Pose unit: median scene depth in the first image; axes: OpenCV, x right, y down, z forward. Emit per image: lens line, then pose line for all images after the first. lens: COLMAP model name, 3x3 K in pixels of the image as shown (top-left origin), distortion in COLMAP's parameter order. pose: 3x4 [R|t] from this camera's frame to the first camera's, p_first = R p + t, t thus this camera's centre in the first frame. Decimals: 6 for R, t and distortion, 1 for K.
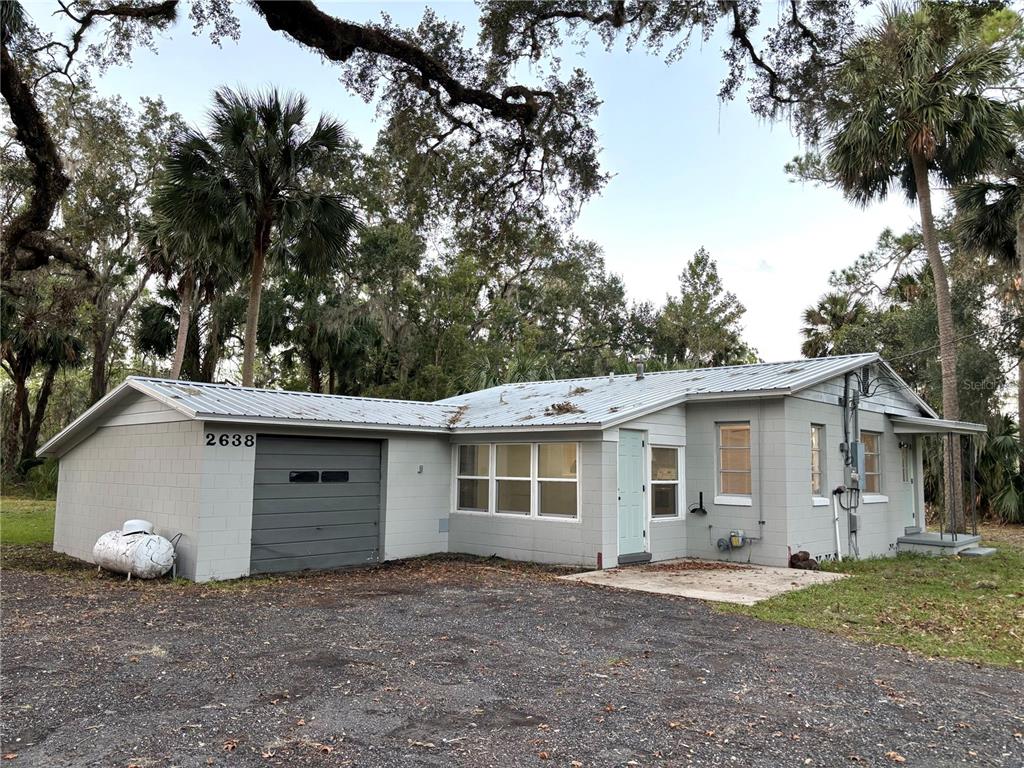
lens RADIAL K [[772.6, 0, 517.9], [0, 772.6, 390.9], [0, 0, 1]] dist [0.051044, -0.055130]
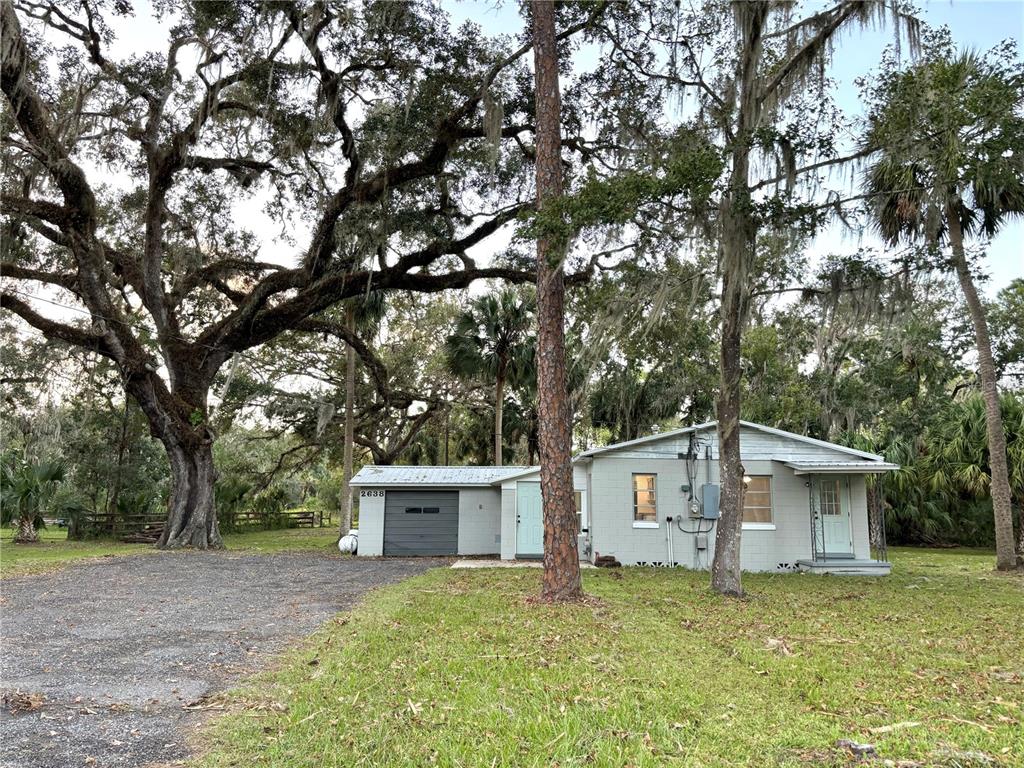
lens RADIAL K [[772.6, 0, 511.8], [0, 772.6, 377.8], [0, 0, 1]] dist [0.051044, -0.055130]
pose [[0.687564, -0.128982, -0.714577, 1.335249], [0.074042, 0.991421, -0.107710, 0.001168], [0.722339, 0.021149, 0.691215, -0.232021]]
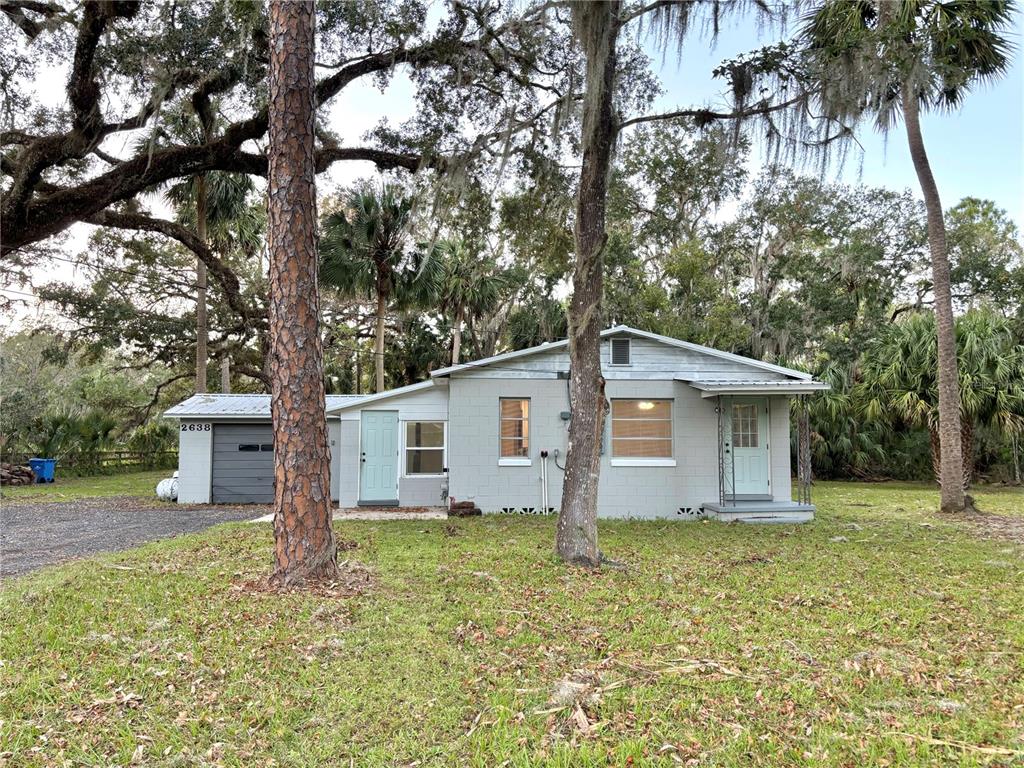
lens RADIAL K [[772.6, 0, 514.6], [0, 772.6, 382.7], [0, 0, 1]] dist [0.051044, -0.055130]
pose [[0.735252, -0.068781, -0.674295, 1.202890], [0.078150, 0.996806, -0.016464, 0.040430], [0.673273, -0.040591, 0.738279, 0.141521]]
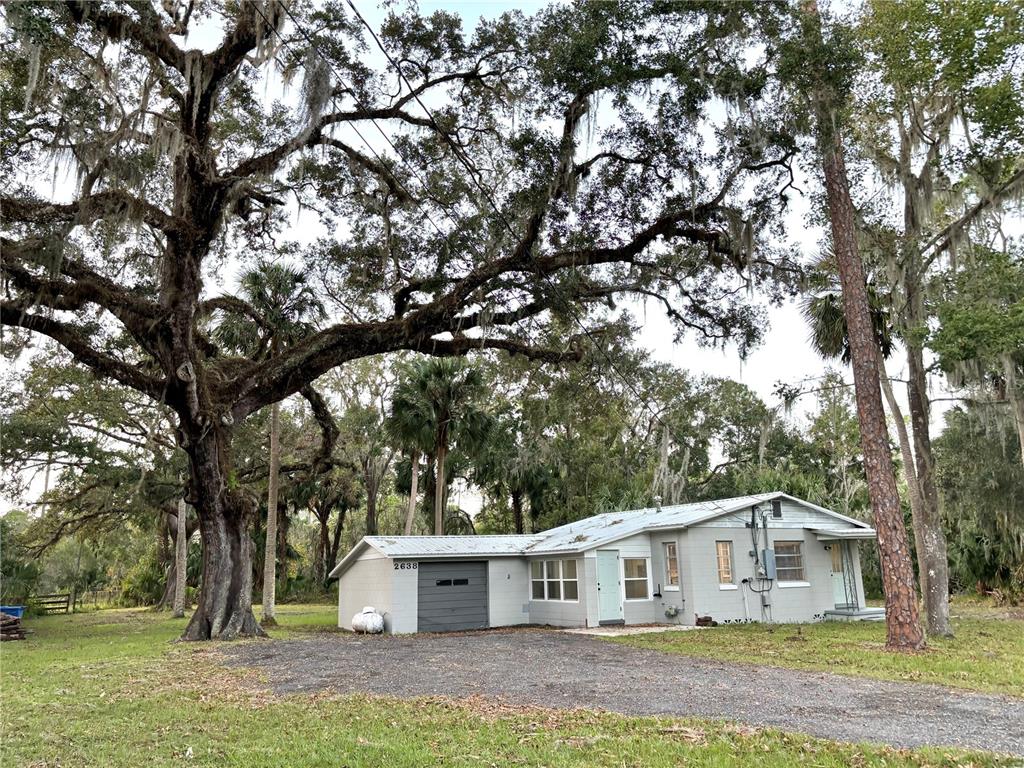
lens RADIAL K [[772.6, 0, 516.8], [0, 772.6, 385.3], [0, 0, 1]] dist [0.051044, -0.055130]
pose [[0.943960, -0.114441, -0.309585, 0.536333], [0.071599, 0.986630, -0.146404, -0.079175], [0.322200, 0.116033, 0.939534, -0.808381]]
